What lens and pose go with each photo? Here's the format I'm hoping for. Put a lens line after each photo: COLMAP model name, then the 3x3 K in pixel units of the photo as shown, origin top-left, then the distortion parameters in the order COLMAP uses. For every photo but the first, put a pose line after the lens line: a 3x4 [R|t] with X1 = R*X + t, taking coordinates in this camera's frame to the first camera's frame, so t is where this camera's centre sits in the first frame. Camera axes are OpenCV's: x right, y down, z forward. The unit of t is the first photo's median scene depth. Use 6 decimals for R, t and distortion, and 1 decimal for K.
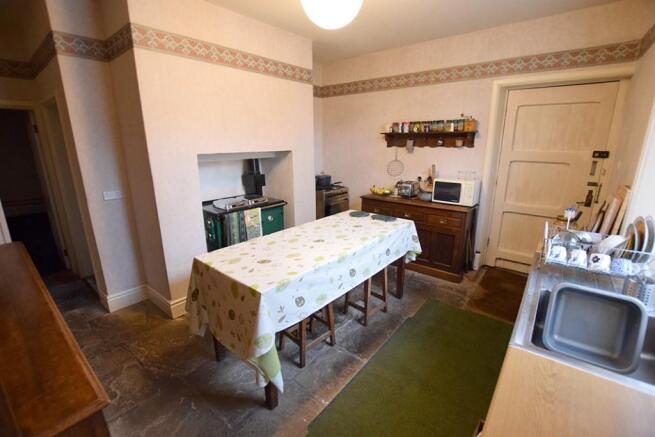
lens RADIAL K [[290.2, 0, 328.0], [0, 290.2, 217.7], [0, 0, 1]] dist [-0.001945, -0.000291]
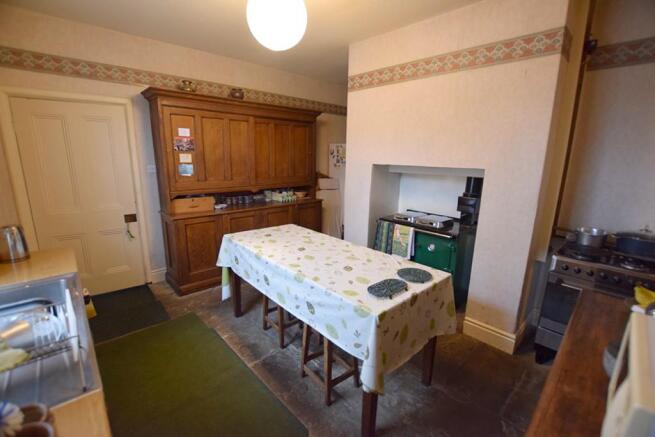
lens RADIAL K [[290.2, 0, 327.6], [0, 290.2, 218.3], [0, 0, 1]] dist [-0.001945, -0.000291]
pose [[-0.125371, 0.218965, -0.967645, 0.798088], [-0.268145, 0.931562, 0.245541, -0.257168], [0.955186, 0.290252, -0.058077, 0.962168]]
